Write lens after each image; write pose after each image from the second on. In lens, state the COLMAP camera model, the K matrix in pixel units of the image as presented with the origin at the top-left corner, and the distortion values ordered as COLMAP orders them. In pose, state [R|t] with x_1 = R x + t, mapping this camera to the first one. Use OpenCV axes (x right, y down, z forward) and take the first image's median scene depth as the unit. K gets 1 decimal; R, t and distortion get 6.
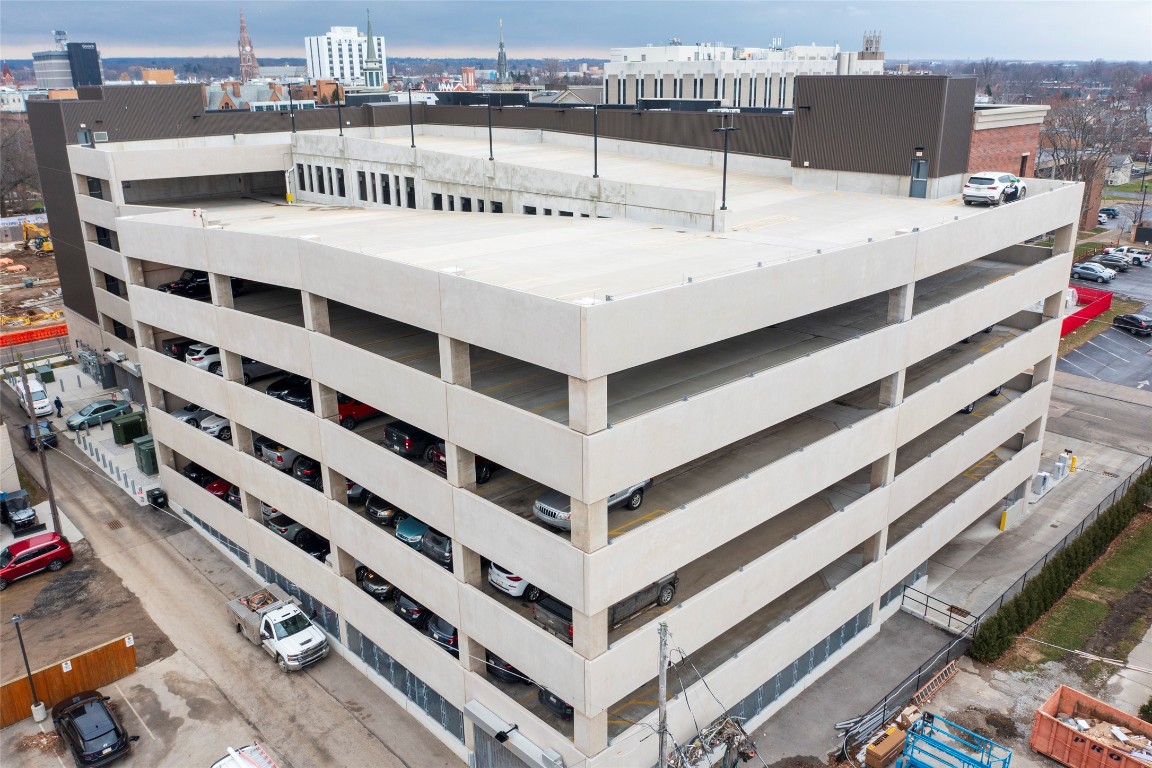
lens RADIAL K [[906.1, 0, 574.1], [0, 906.1, 379.2], [0, 0, 1]] dist [-0.026933, 0.005410]
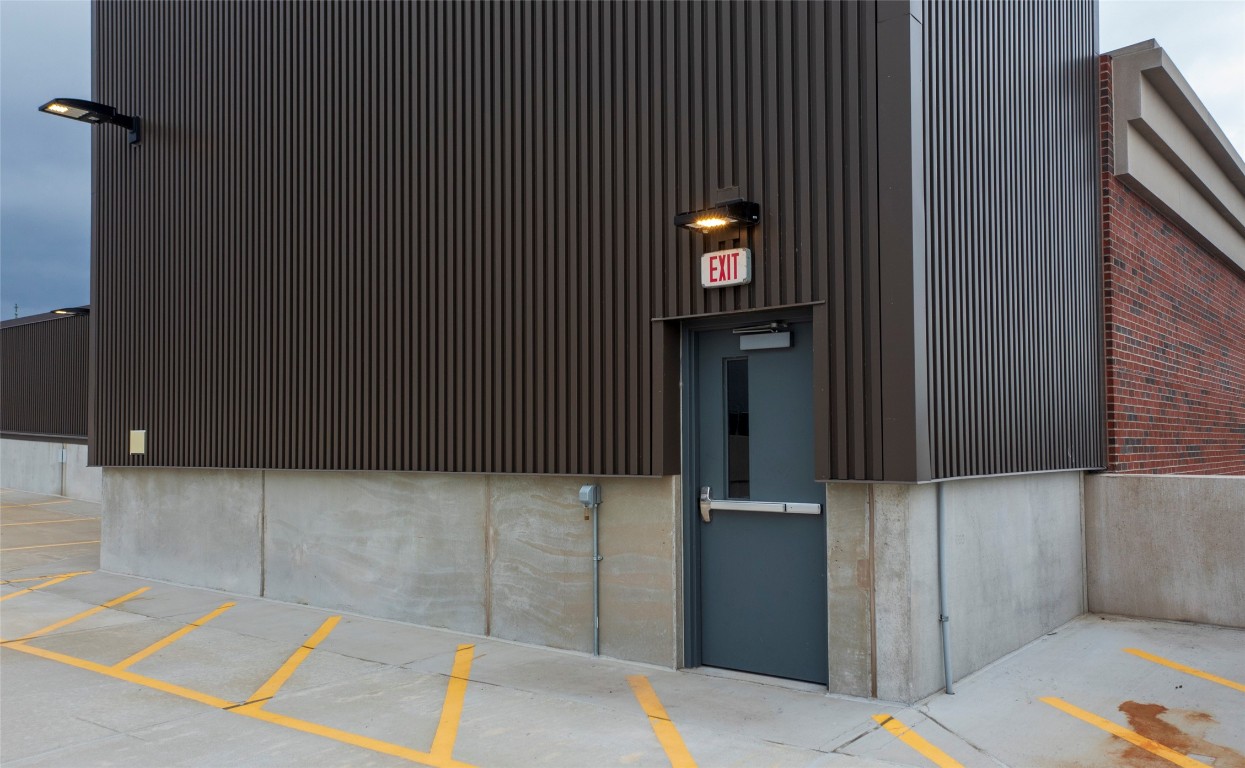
lens RADIAL K [[986.9, 0, 618.8], [0, 986.9, 403.4], [0, 0, 1]] dist [0.044032, 0.002840]
pose [[0.991163, 0.013190, 0.131995, 0.384201], [0.035510, 0.932347, -0.359818, -0.209117], [-0.127811, 0.361325, 0.923639, 0.972287]]
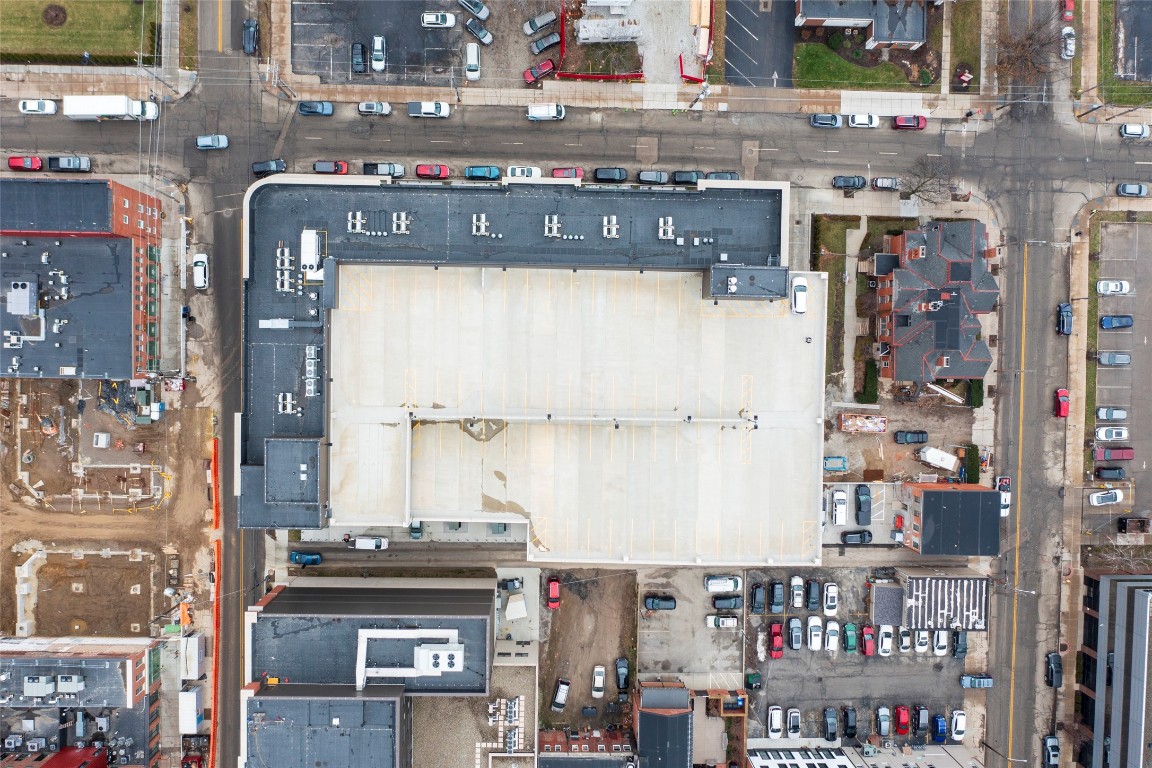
lens RADIAL K [[897.7, 0, 571.8], [0, 897.7, 388.0], [0, 0, 1]] dist [-0.031918, 0.000252]
pose [[0.701348, -0.712749, 0.010006, -0.148460], [0.187023, 0.197540, 0.962289, -2.618146], [-0.687847, -0.673028, 0.271844, 0.640485]]
